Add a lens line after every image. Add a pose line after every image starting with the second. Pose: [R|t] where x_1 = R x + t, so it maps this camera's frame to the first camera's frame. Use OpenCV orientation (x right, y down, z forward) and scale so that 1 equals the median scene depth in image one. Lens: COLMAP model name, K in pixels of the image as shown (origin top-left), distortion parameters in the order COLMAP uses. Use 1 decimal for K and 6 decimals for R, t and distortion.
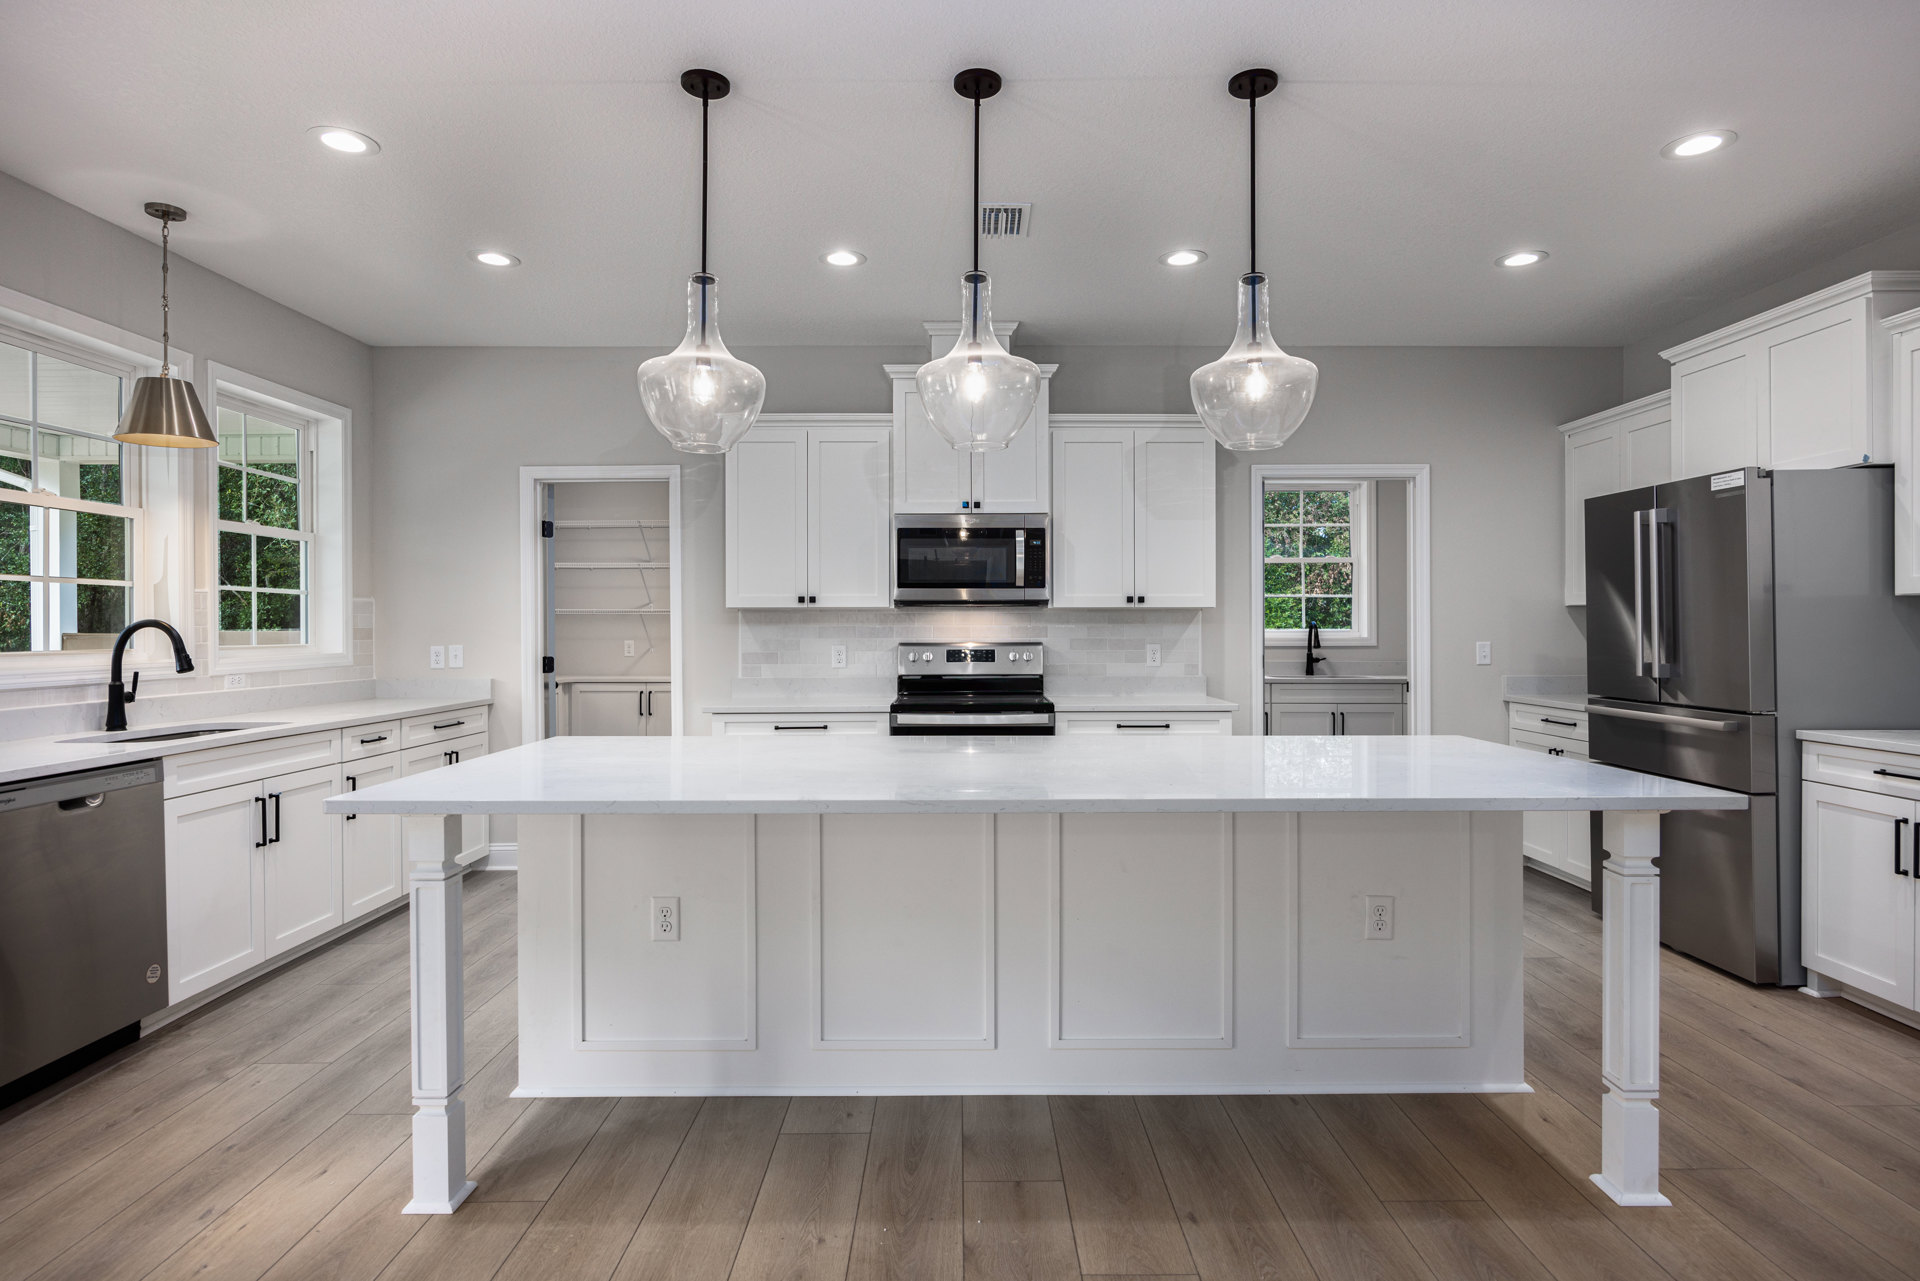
lens RADIAL K [[1037.9, 0, 957.1], [0, 1037.9, 633.6], [0, 0, 1]] dist [-0.002920, 0.000006]
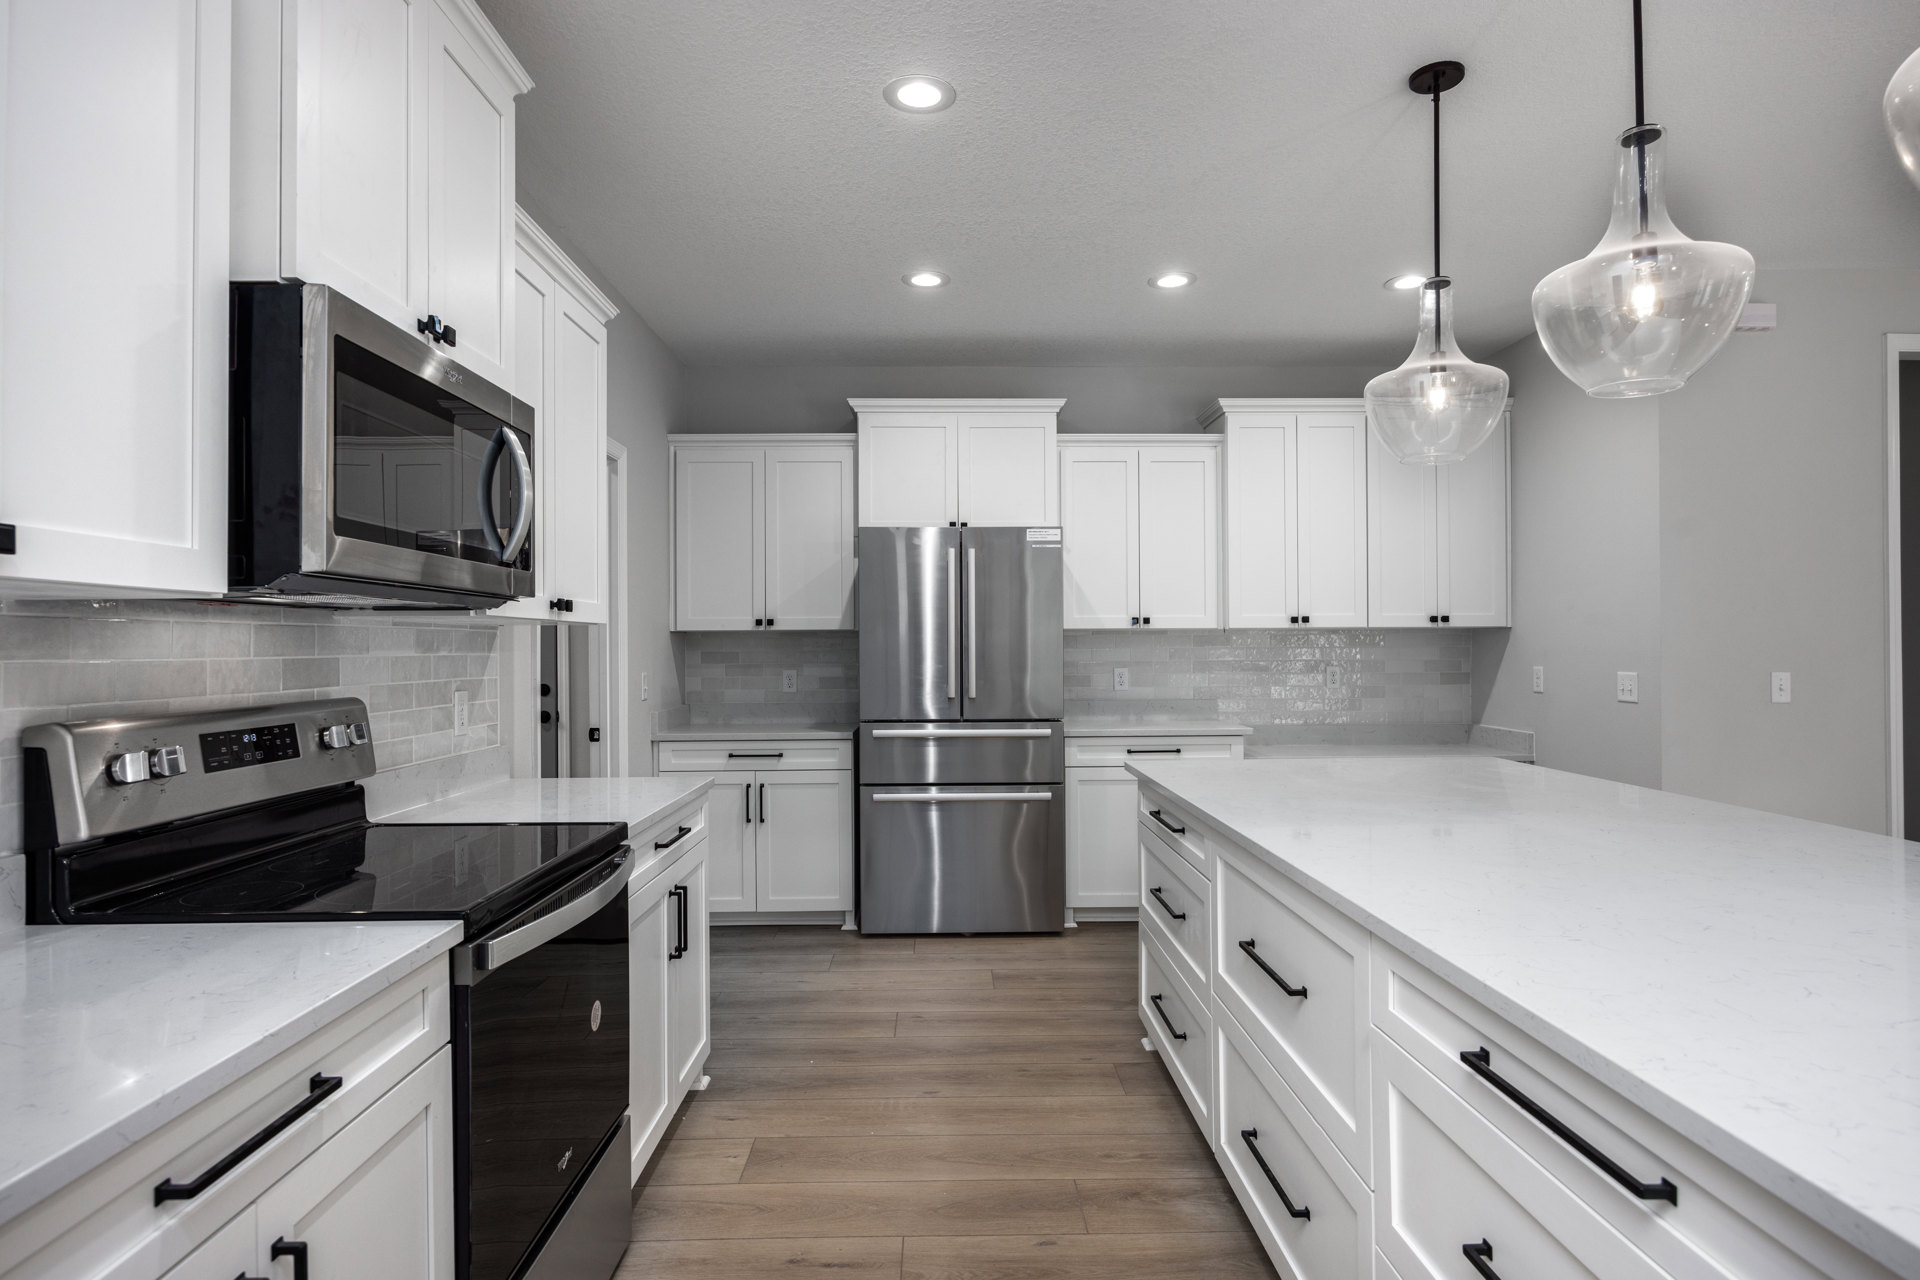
lens RADIAL K [[1081.5, 0, 905.8], [0, 1081.5, 634.3], [0, 0, 1]] dist [-0.000672, -0.000163]
pose [[-0.054249, 0.014863, 0.998417, -0.434171], [0.012632, 0.999819, -0.014198, -0.009334], [-0.998448, 0.011842, -0.054427, 0.985187]]
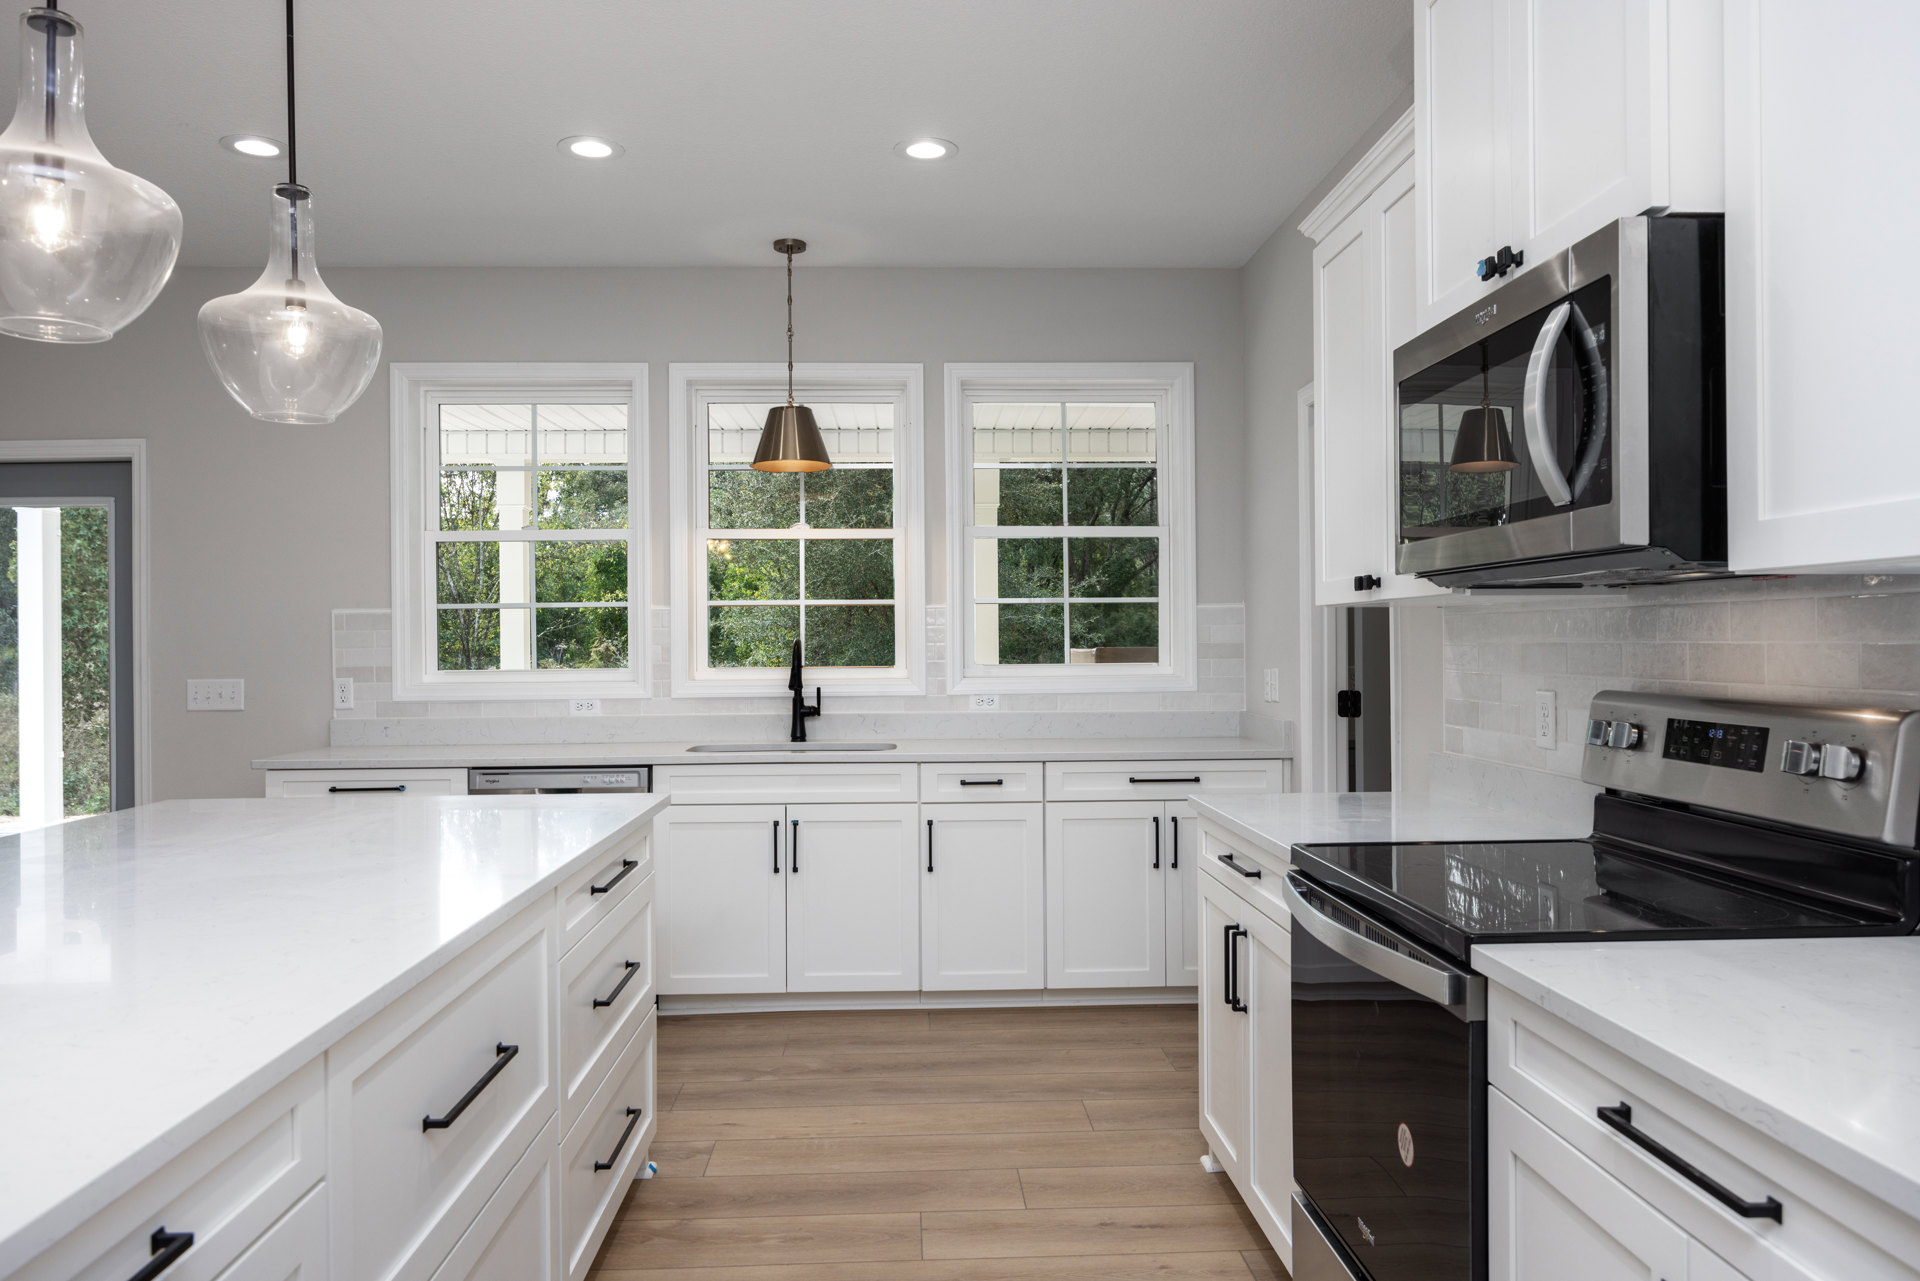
lens RADIAL K [[1323.5, 0, 960.0], [0, 1323.5, 640.5], [0, 0, 1]] dist [-0.002153, -0.003020]
pose [[0.026462, 0.000981, -0.999649, 0.476134], [0.000071, 1.000000, 0.000983, -0.010508], [0.999650, -0.000097, 0.026462, 0.949660]]
